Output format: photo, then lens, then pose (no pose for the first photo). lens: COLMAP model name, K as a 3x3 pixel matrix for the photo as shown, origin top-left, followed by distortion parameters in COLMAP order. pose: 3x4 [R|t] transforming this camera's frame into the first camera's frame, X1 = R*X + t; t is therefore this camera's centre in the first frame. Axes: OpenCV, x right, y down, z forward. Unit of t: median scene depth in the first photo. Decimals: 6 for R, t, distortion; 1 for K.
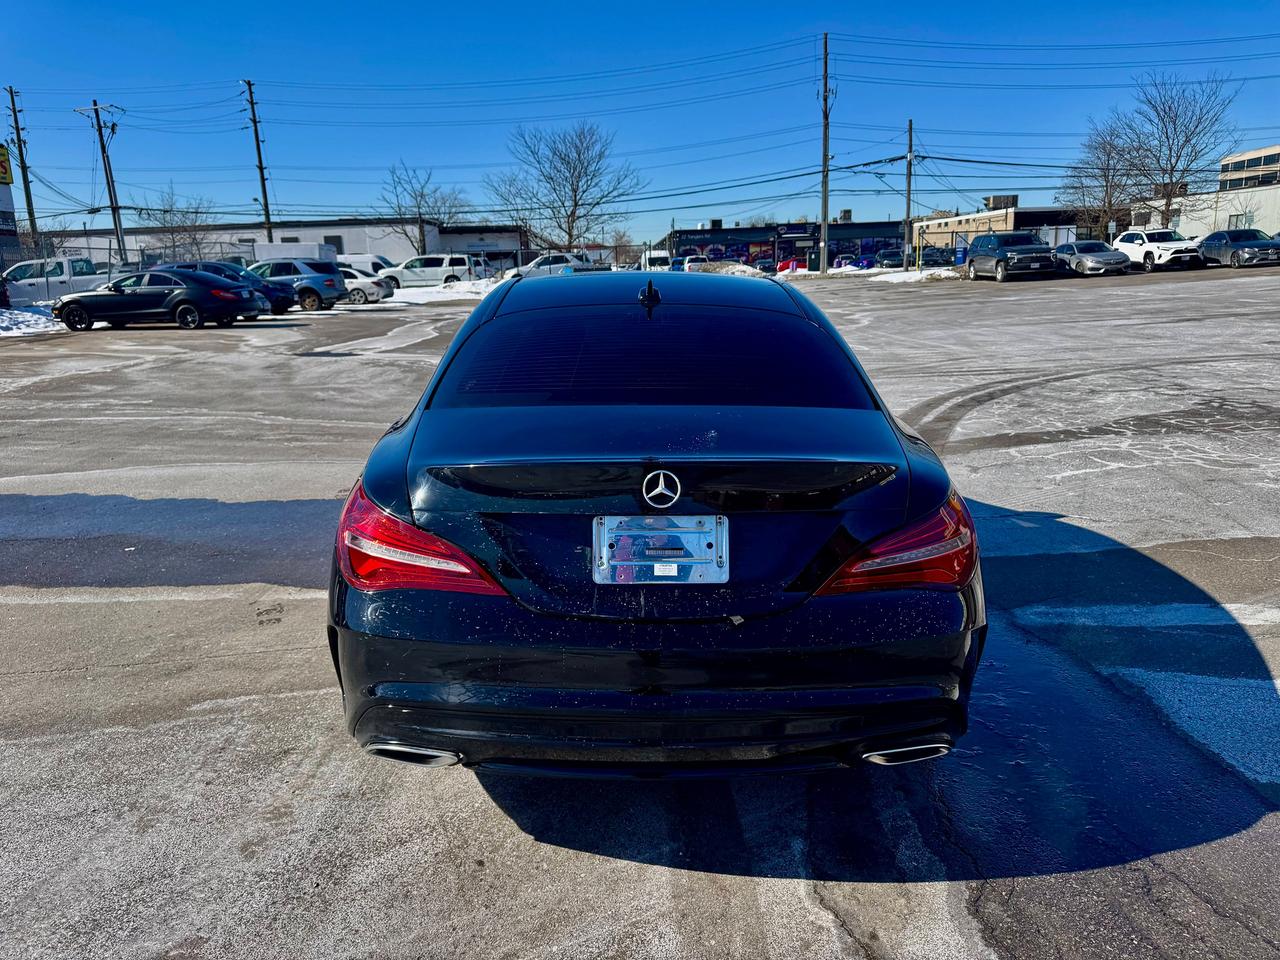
lens RADIAL K [[909.6, 0, 640.0], [0, 909.6, 480.0], [0, 0, 1]] dist [0.012083, -0.033919]
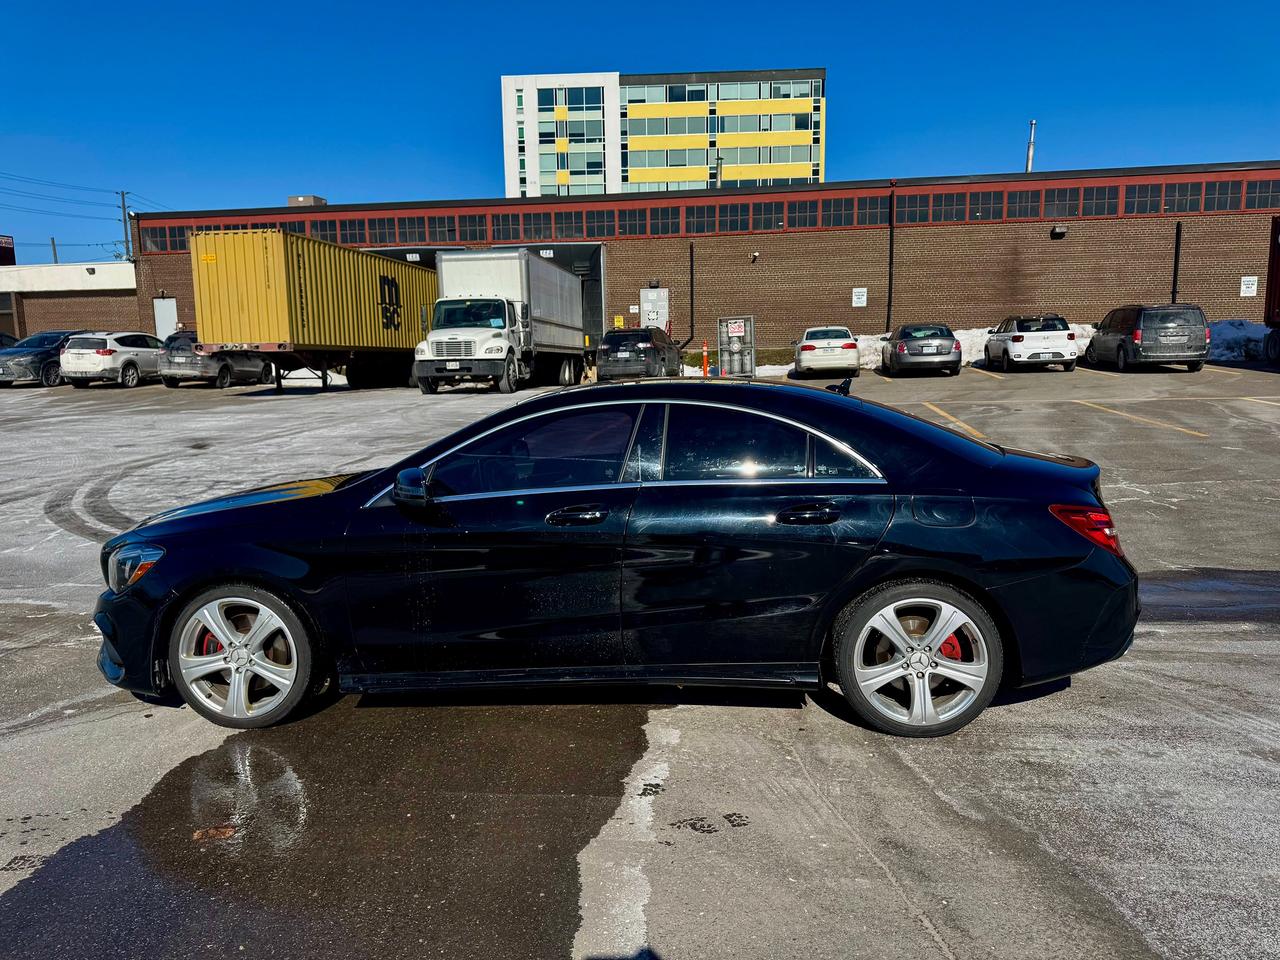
lens RADIAL K [[898.0, 0, 640.0], [0, 898.0, 480.0], [0, 0, 1]] dist [-0.002589, -0.008352]
pose [[0.071147, -0.097879, 0.992652, -0.086259], [0.221339, 0.971913, 0.079970, -0.014831], [-0.972598, 0.214023, 0.090813, 0.072589]]
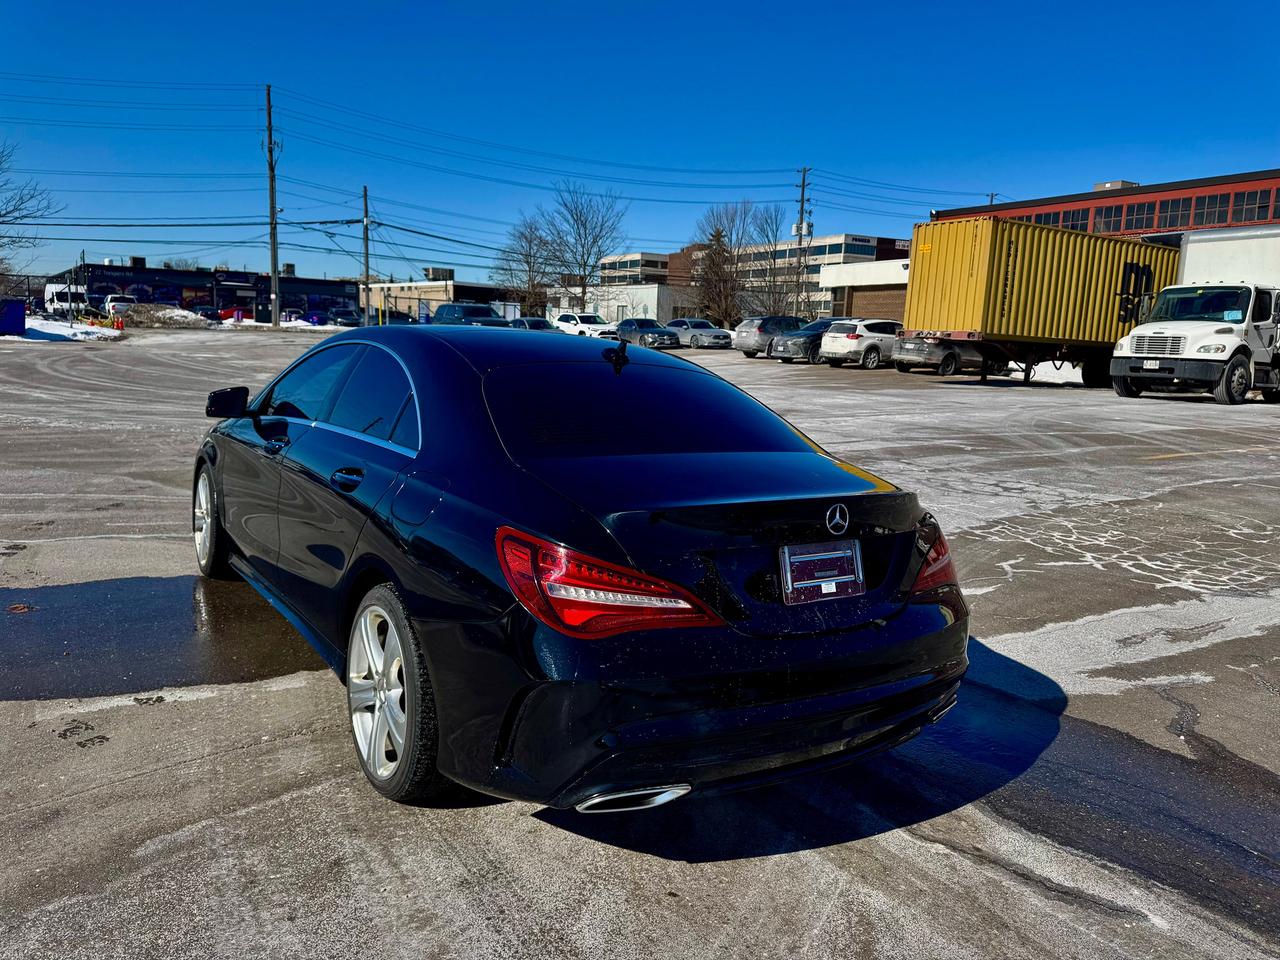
lens RADIAL K [[897.4, 0, 640.0], [0, 897.4, 480.0], [0, 0, 1]] dist [-0.000601, -0.028143]
pose [[0.816750, -0.016949, 0.576742, -0.034643], [0.052199, 0.997640, -0.044603, -0.000089], [-0.574625, 0.066535, 0.815708, 0.007199]]
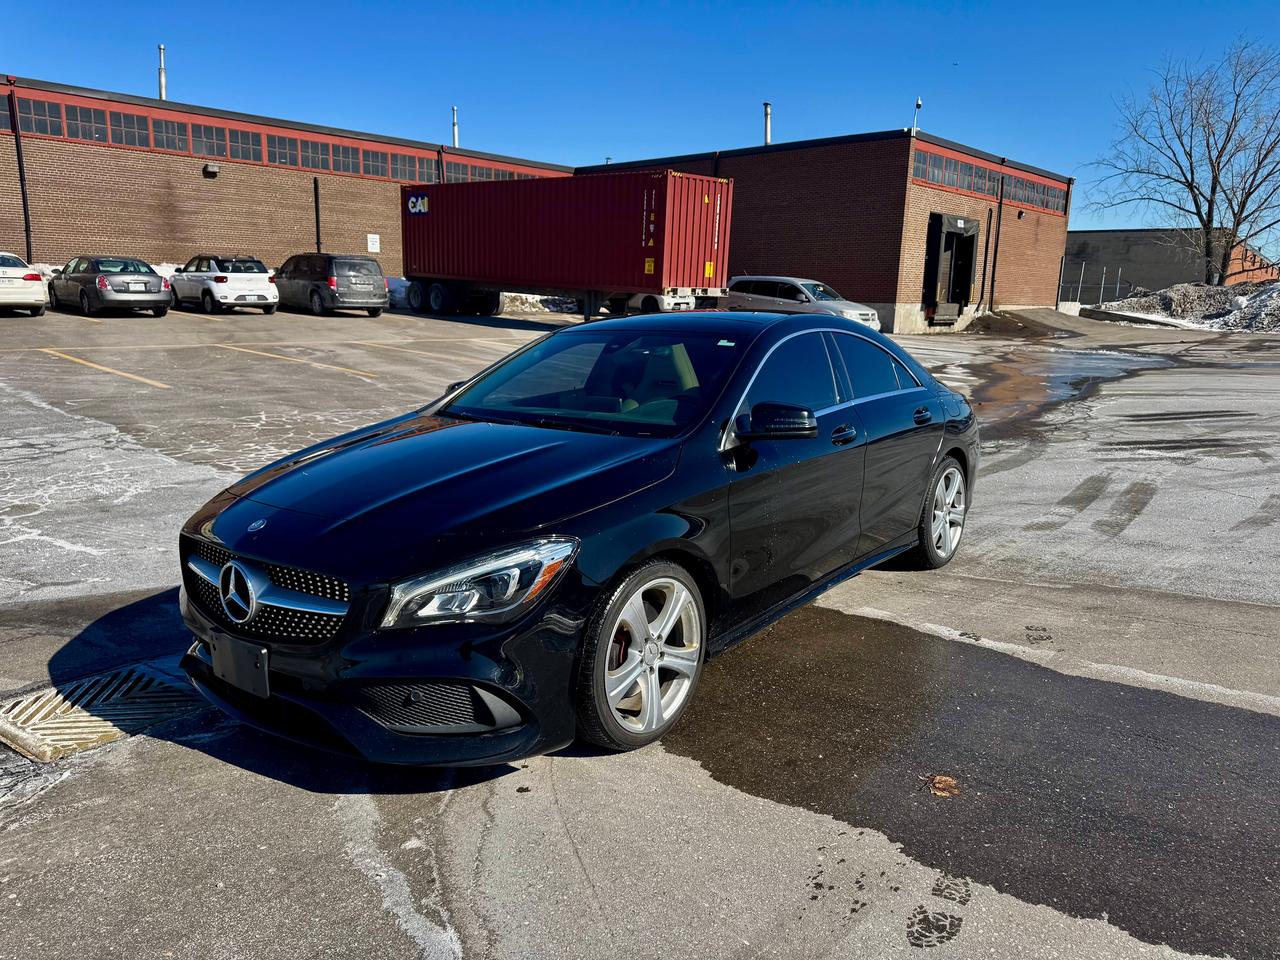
lens RADIAL K [[898.0, 0, 640.0], [0, 898.0, 480.0], [0, 0, 1]] dist [-0.002589, -0.008352]
pose [[-0.786105, -0.097731, 0.610317, -0.050475], [0.136586, 0.935542, 0.325737, -0.031383], [-0.602812, 0.339425, -0.722086, 0.152404]]
